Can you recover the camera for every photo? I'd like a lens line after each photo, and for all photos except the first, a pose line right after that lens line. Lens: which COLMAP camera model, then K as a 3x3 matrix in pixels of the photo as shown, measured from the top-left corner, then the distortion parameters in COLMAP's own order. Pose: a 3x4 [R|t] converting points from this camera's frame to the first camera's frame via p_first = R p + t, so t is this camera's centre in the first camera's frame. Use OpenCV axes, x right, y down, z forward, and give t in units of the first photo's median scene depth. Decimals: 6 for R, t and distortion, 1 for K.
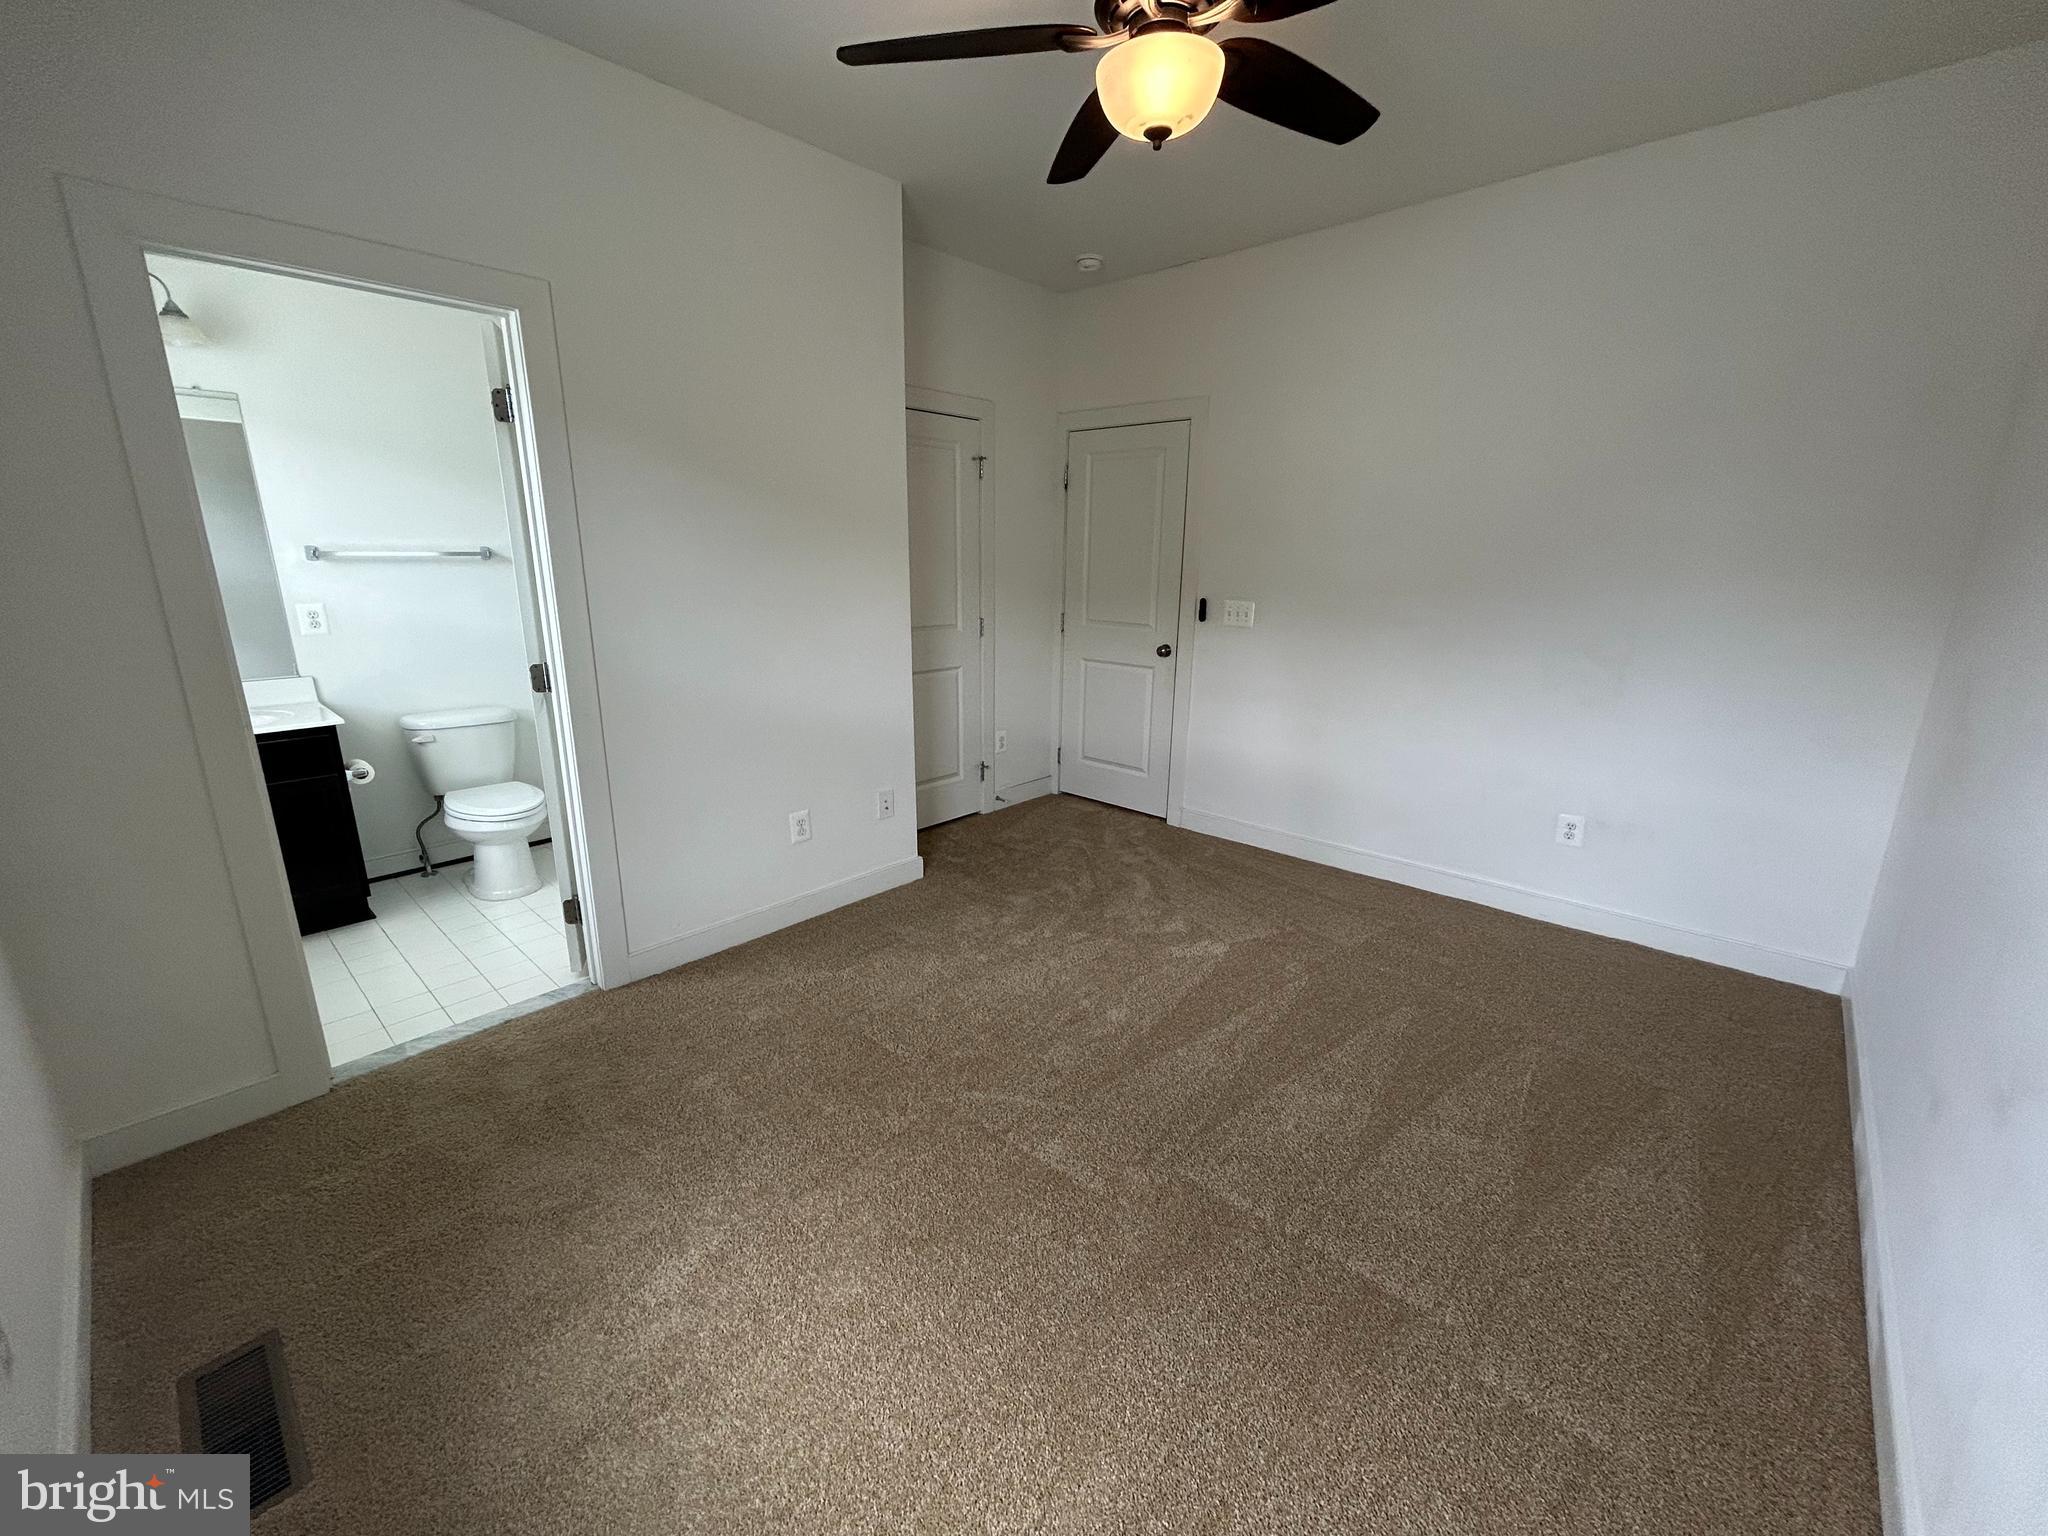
lens RADIAL K [[827.7, 0, 1024.0], [0, 827.7, 768.0], [0, 0, 1]] dist [-0.001133, 0.000182]
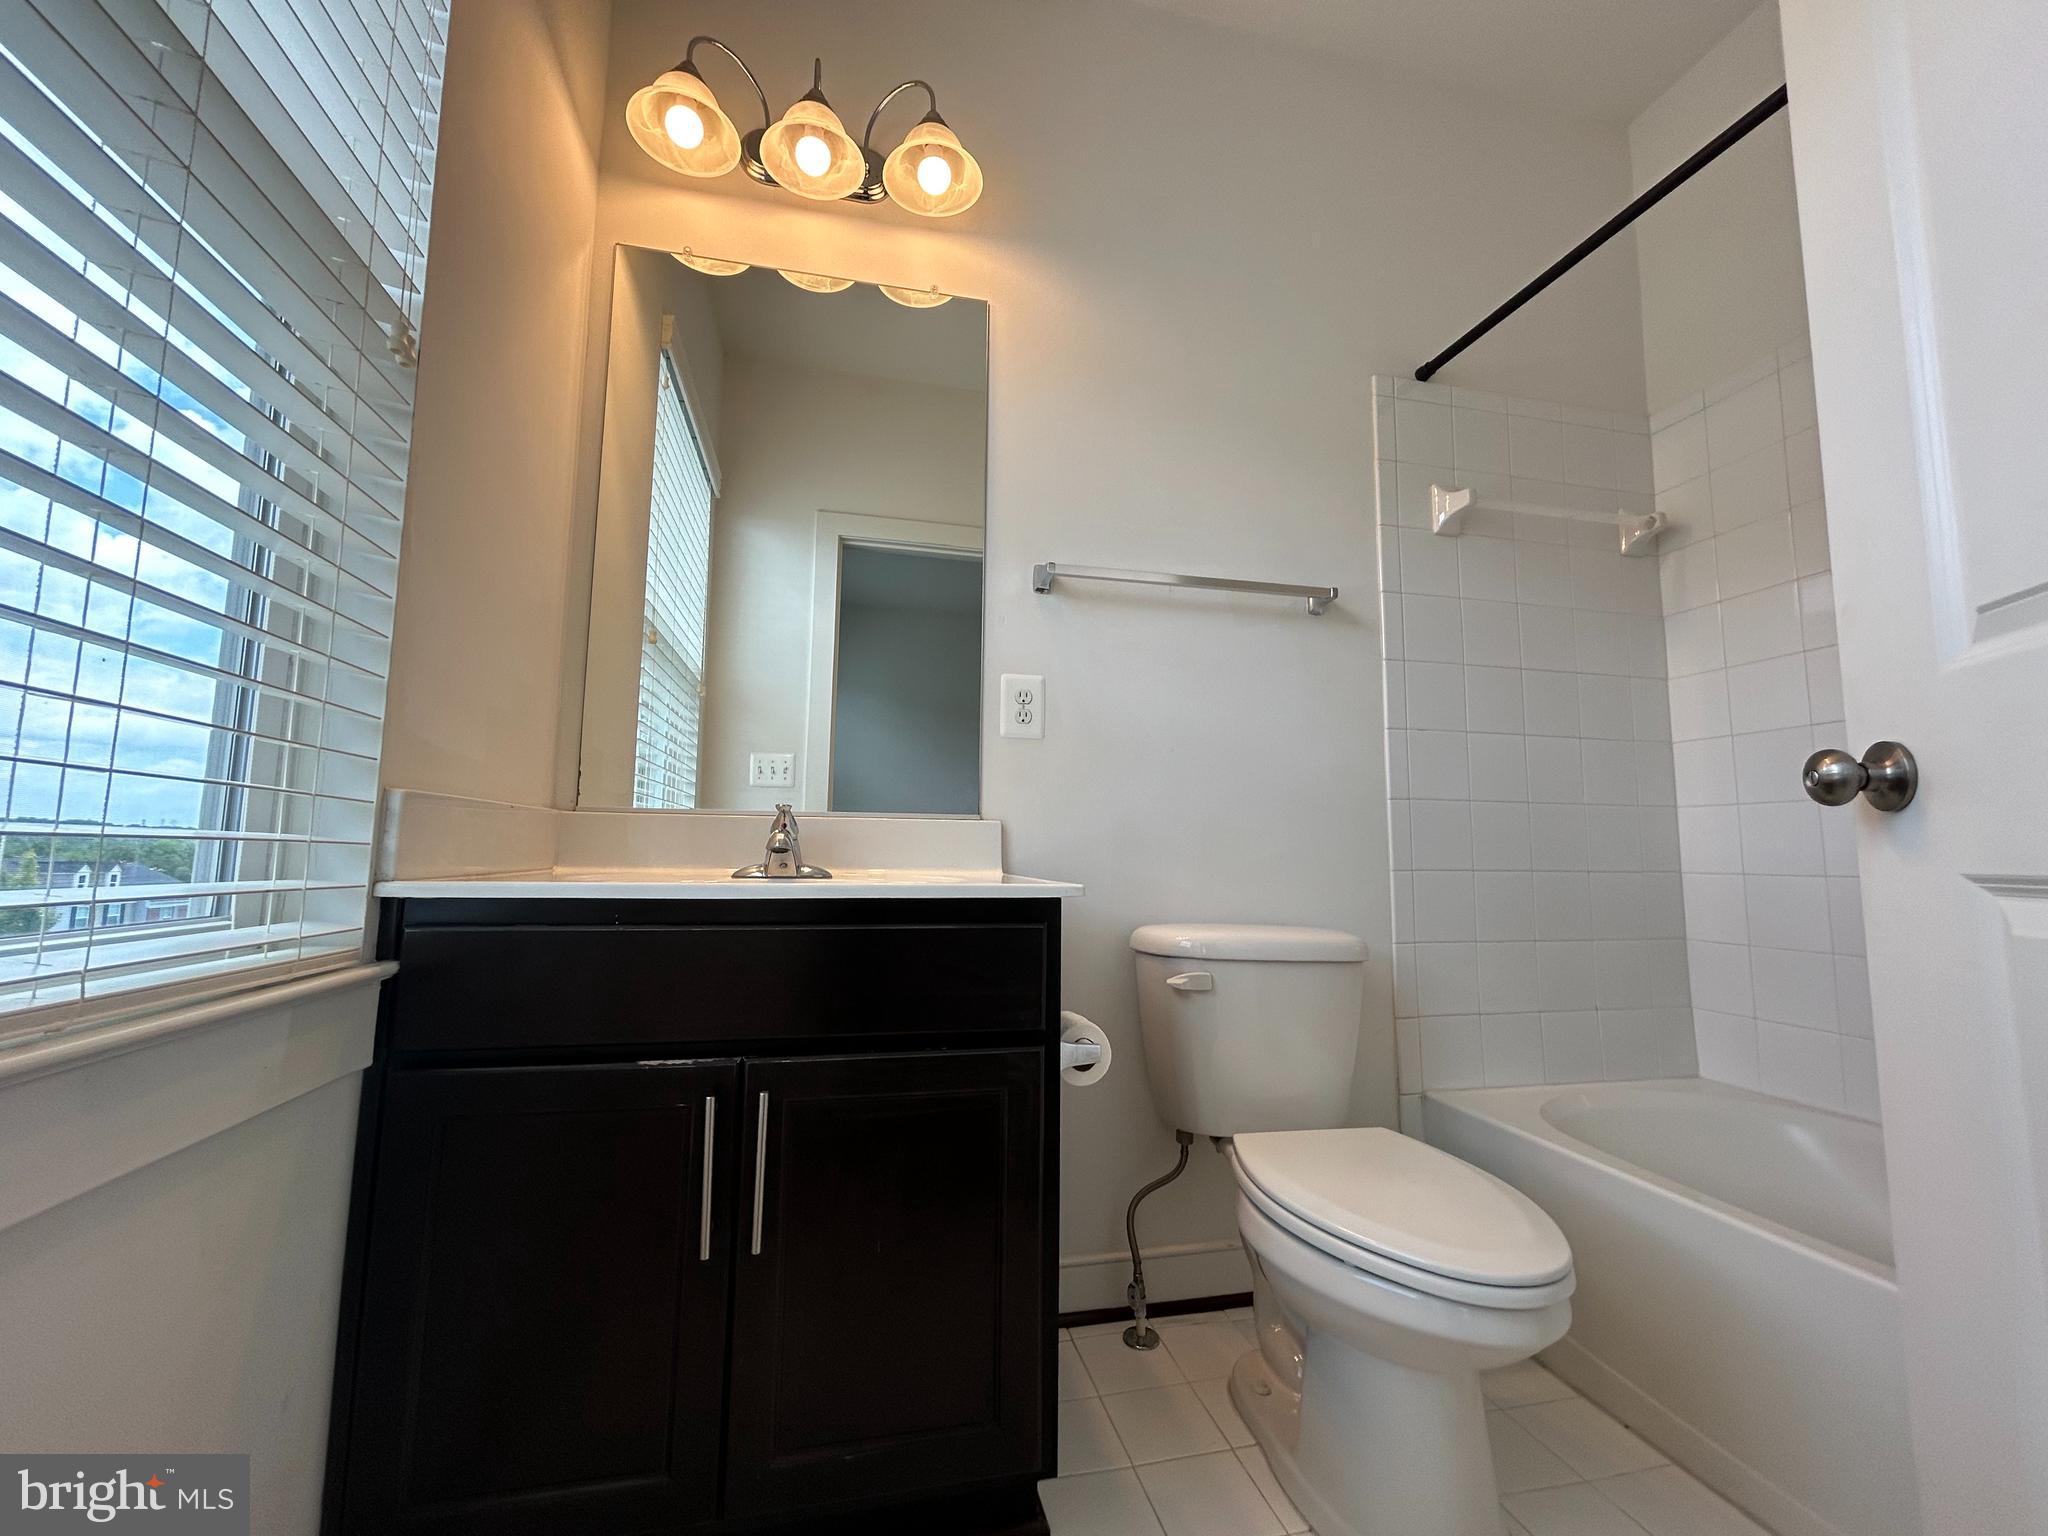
lens RADIAL K [[827.7, 0, 1024.0], [0, 827.7, 768.0], [0, 0, 1]] dist [-0.001133, 0.000182]
pose [[0.818607, -0.056172, -0.571601, -0.580201], [-0.152897, 0.937982, -0.311145, 0.005741], [0.553629, 0.342102, 0.759250, 0.640428]]
